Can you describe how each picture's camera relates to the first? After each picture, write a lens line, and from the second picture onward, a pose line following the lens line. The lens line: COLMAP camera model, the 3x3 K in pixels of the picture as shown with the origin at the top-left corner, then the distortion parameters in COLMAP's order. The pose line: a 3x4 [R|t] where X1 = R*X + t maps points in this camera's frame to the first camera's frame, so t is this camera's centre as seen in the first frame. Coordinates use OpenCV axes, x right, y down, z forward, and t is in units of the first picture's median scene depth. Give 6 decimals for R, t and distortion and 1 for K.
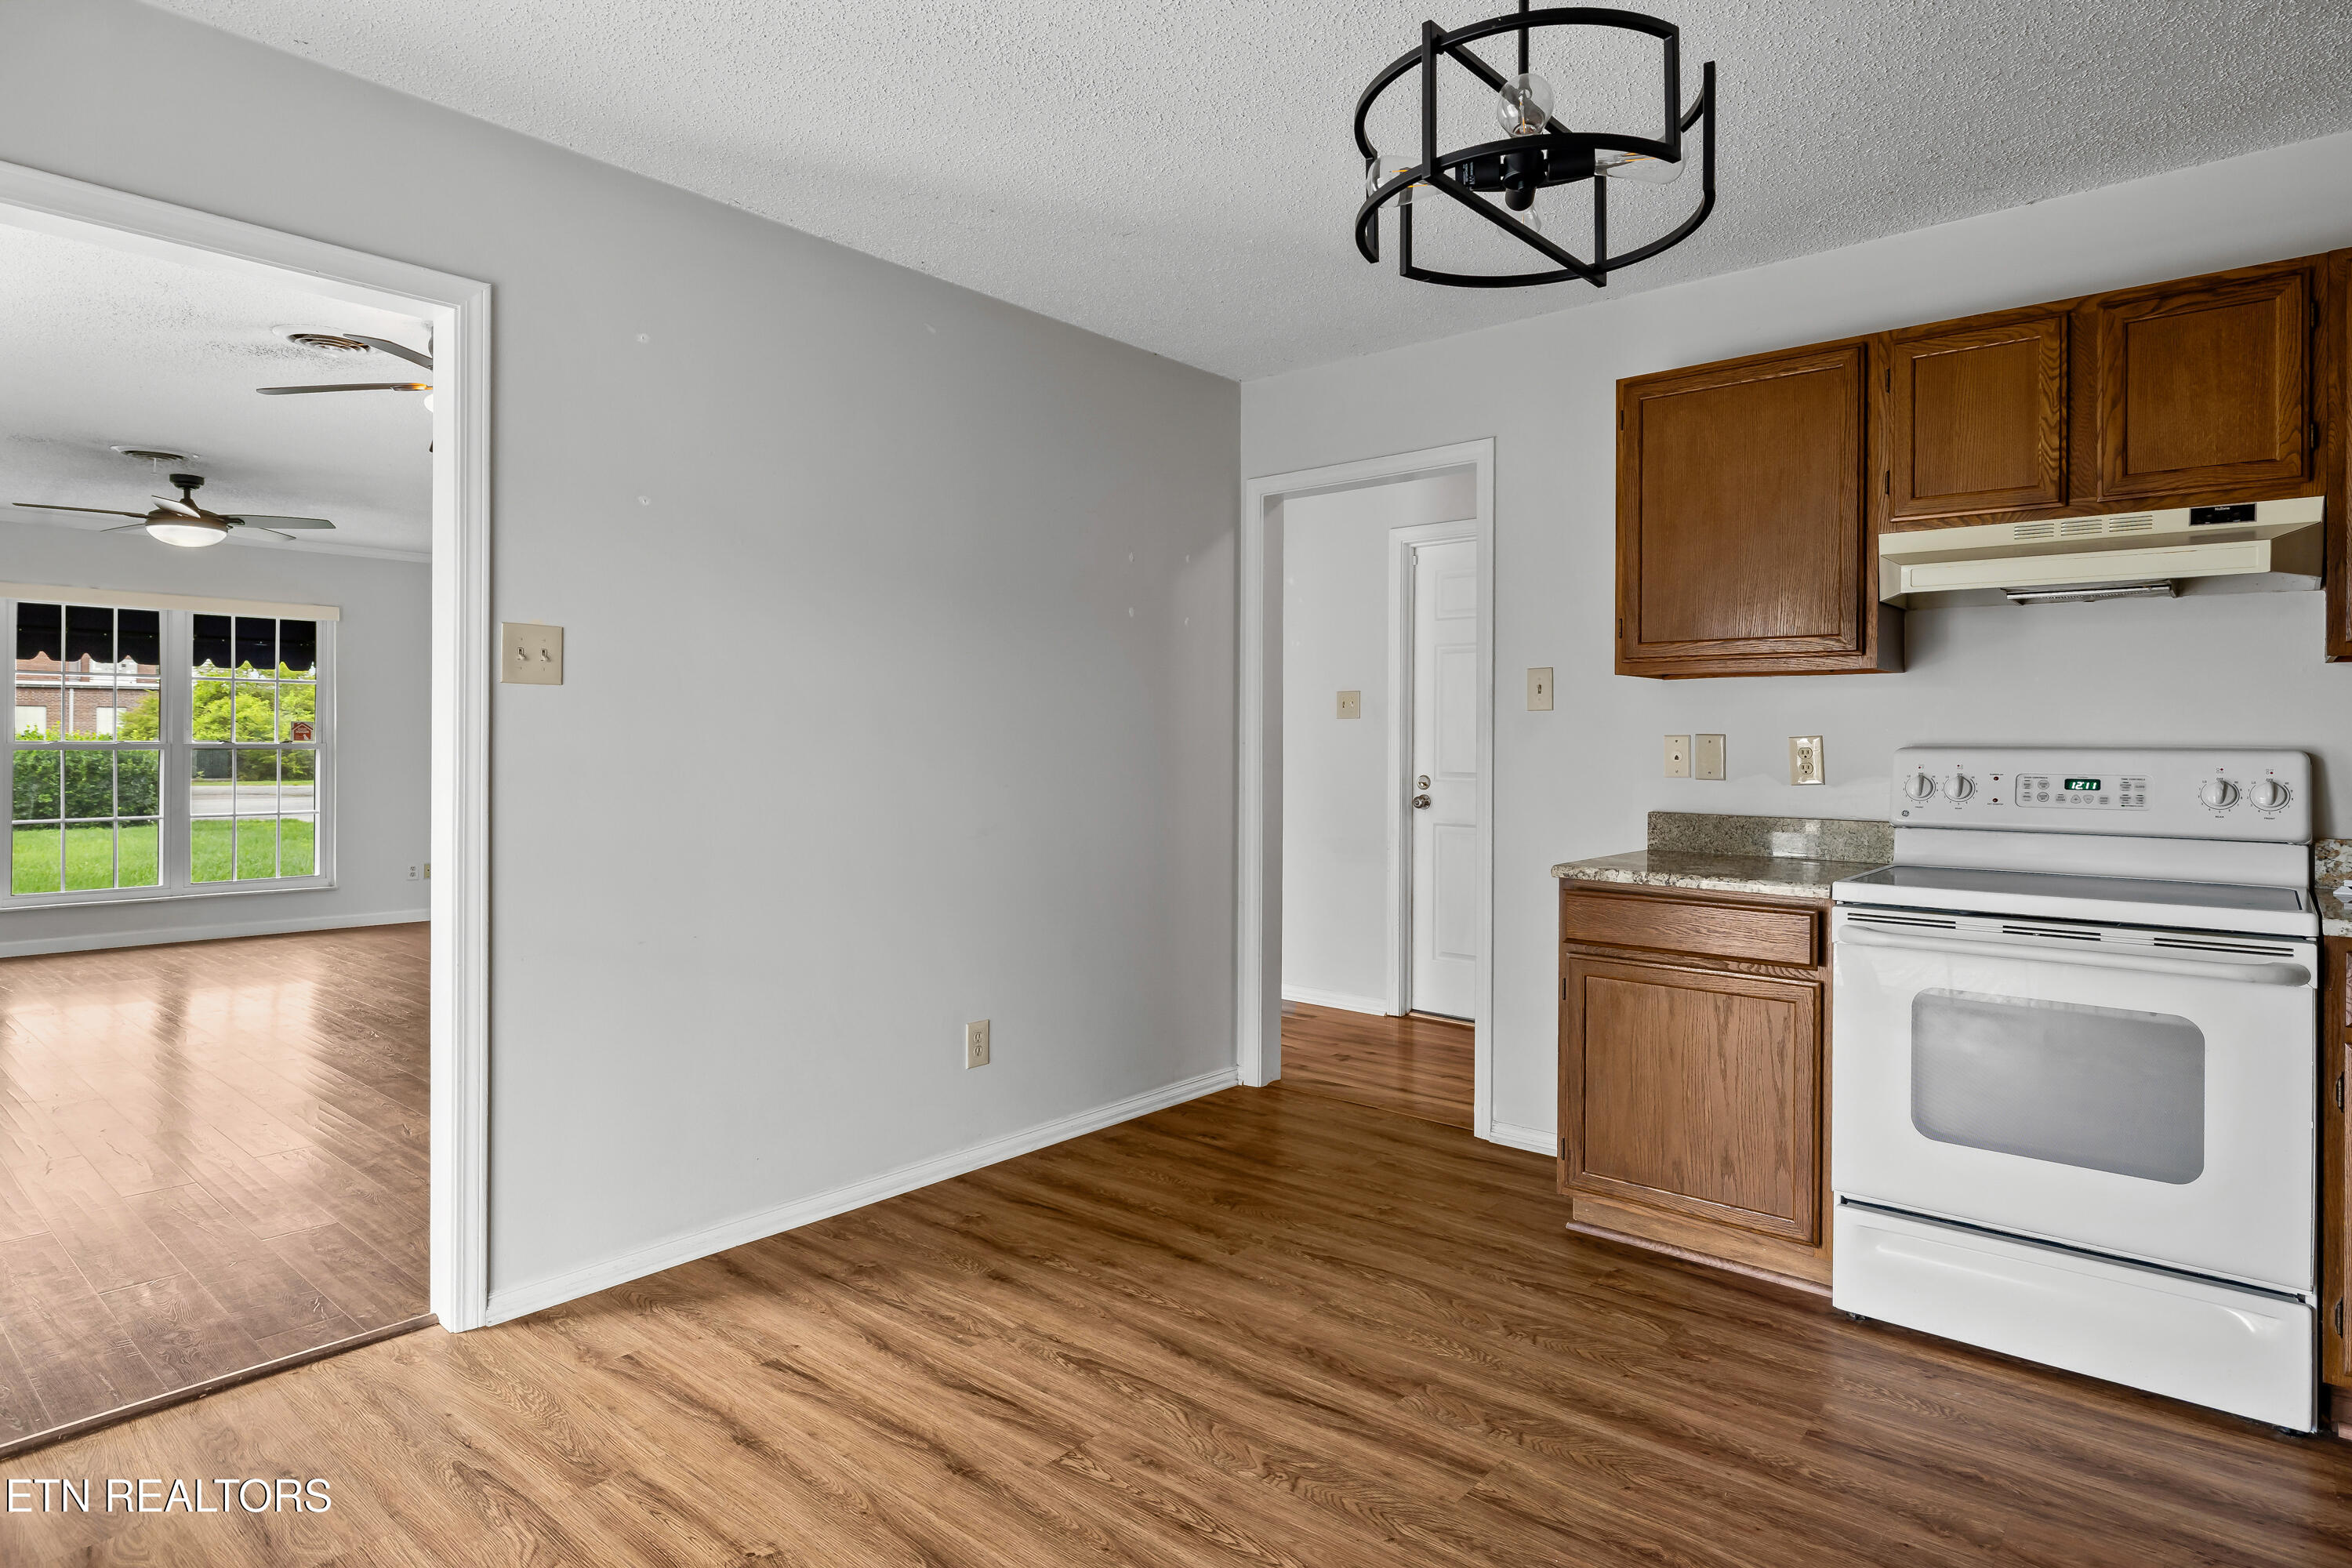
lens RADIAL K [[1288.2, 0, 1225.7], [0, 1288.2, 737.6], [0, 0, 1]] dist [-0.001969, -0.003131]
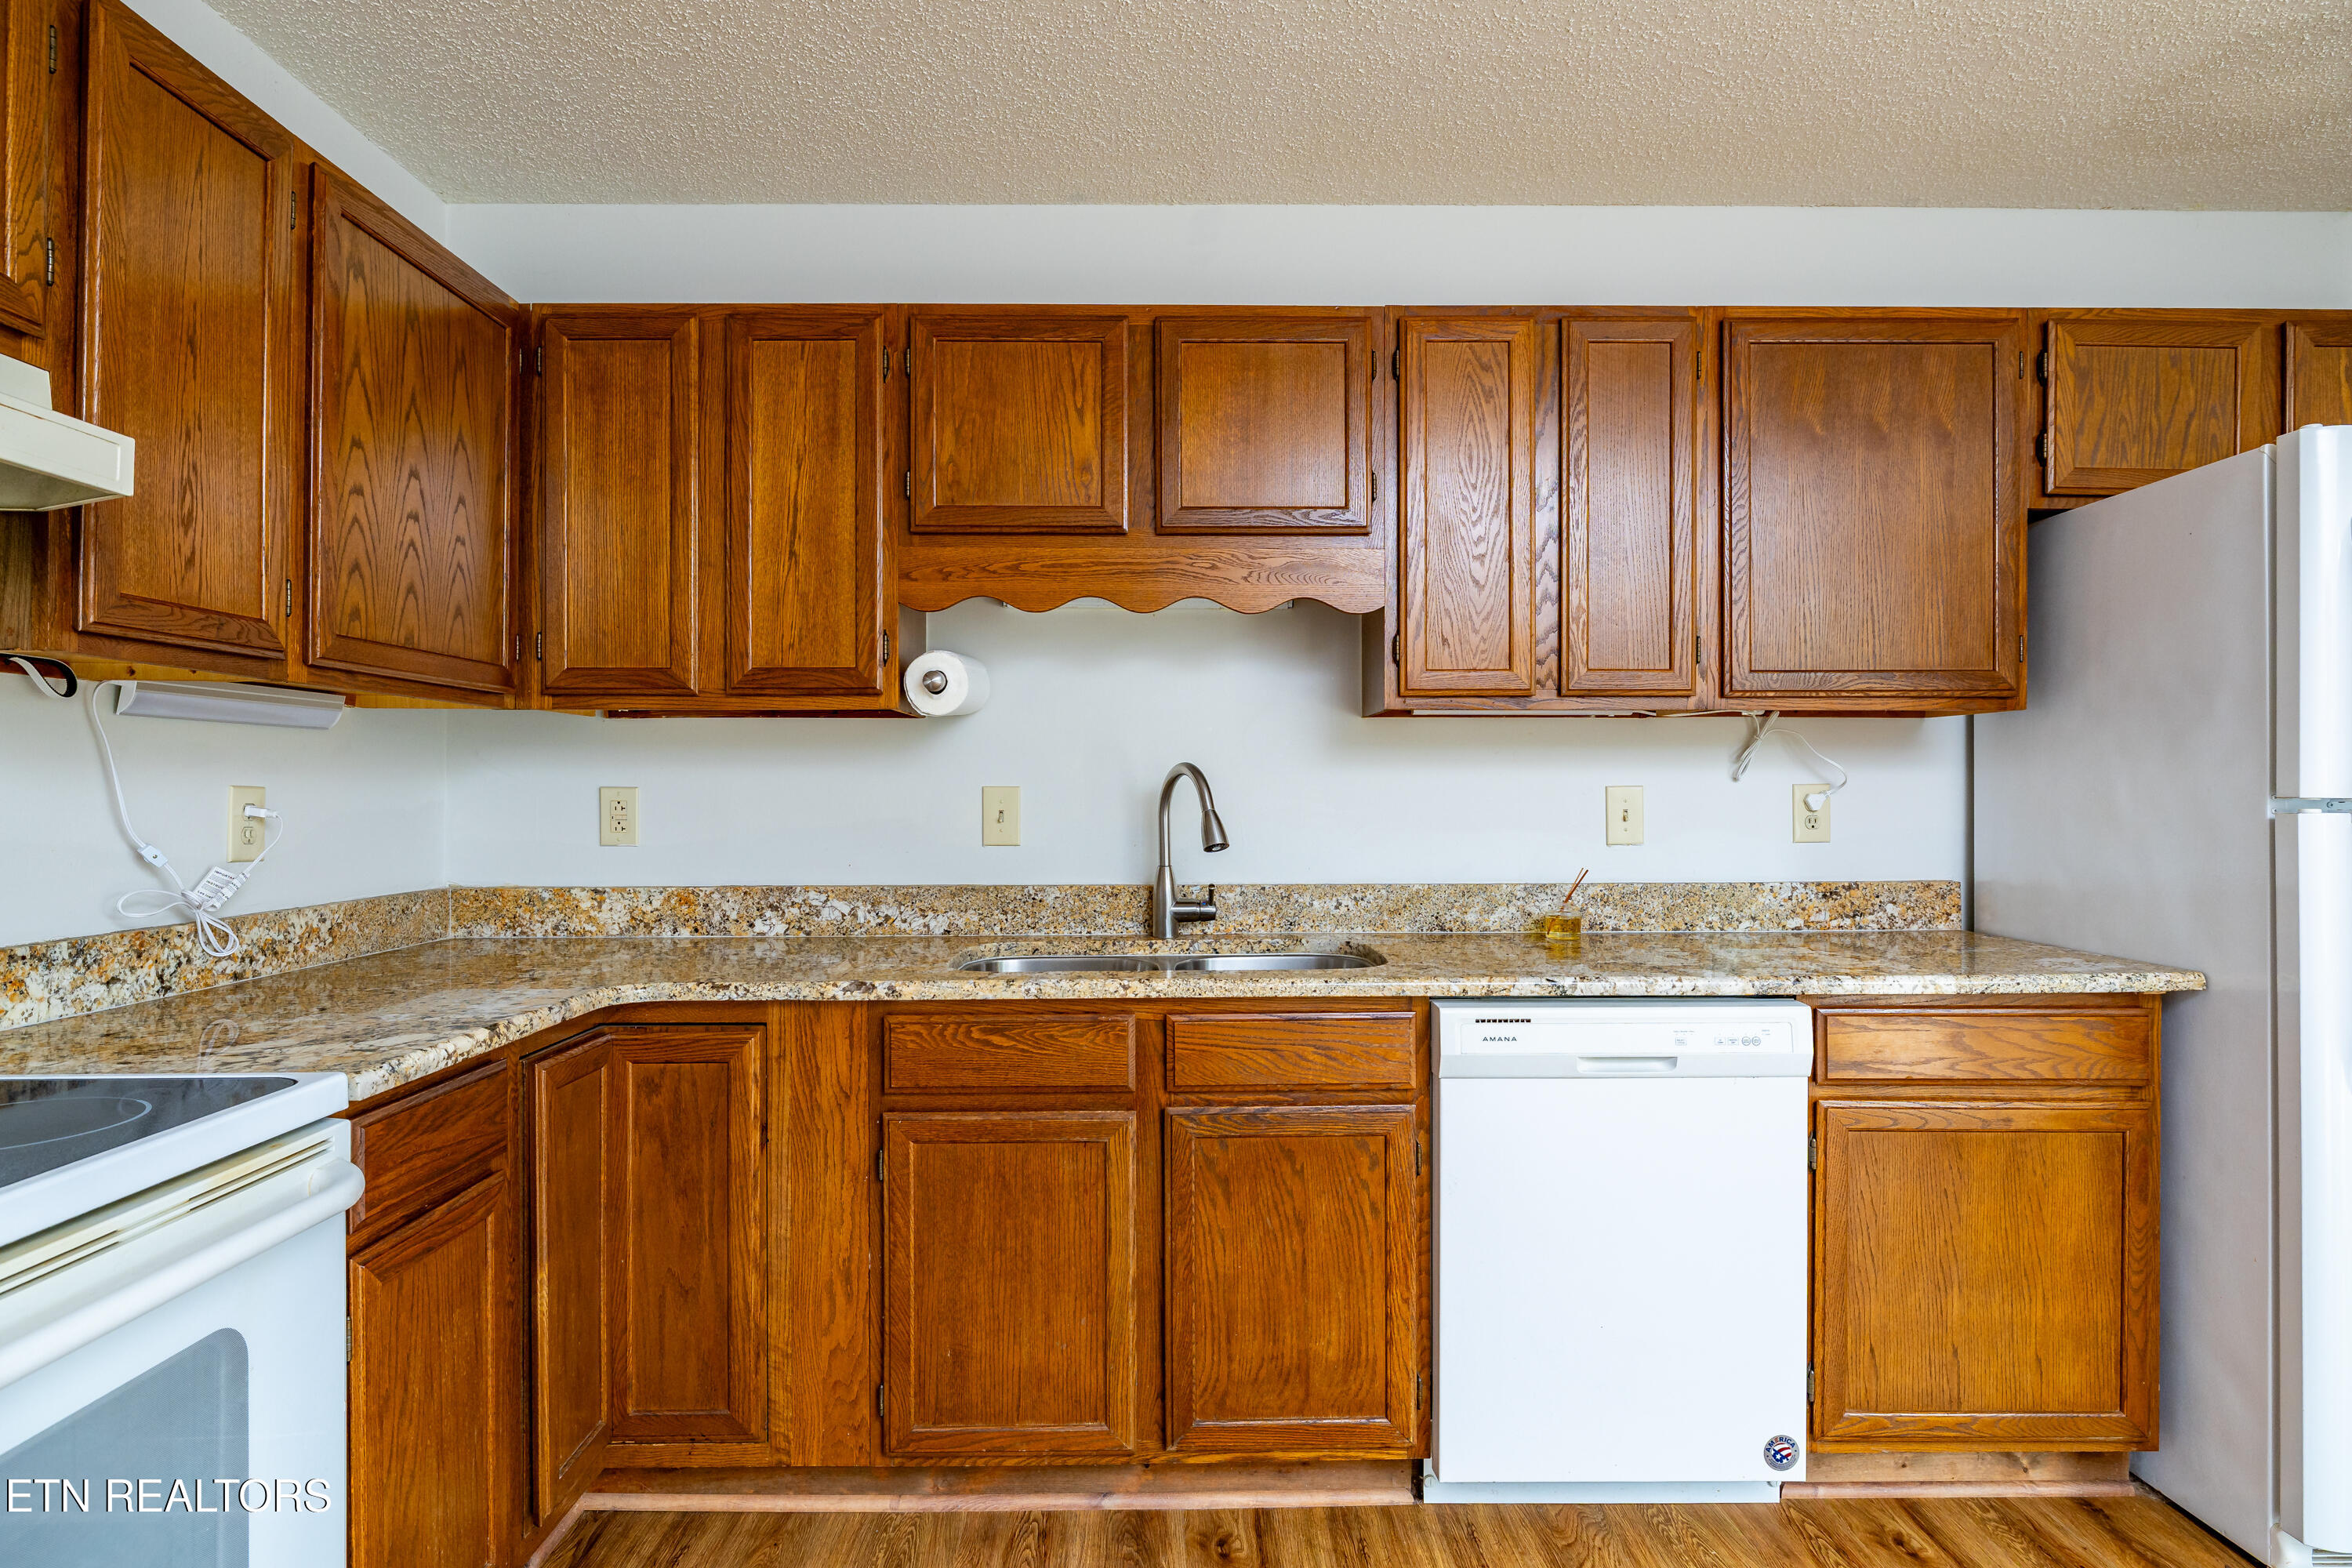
lens RADIAL K [[1288.2, 0, 1172.4], [0, 1288.2, 780.8], [0, 0, 1]] dist [-0.001969, -0.003131]
pose [[-0.637499, -0.003722, 0.770442, 0.077705], [-0.009331, 0.999952, -0.002890, -0.007596], [-0.770395, -0.009032, -0.637503, 0.914224]]
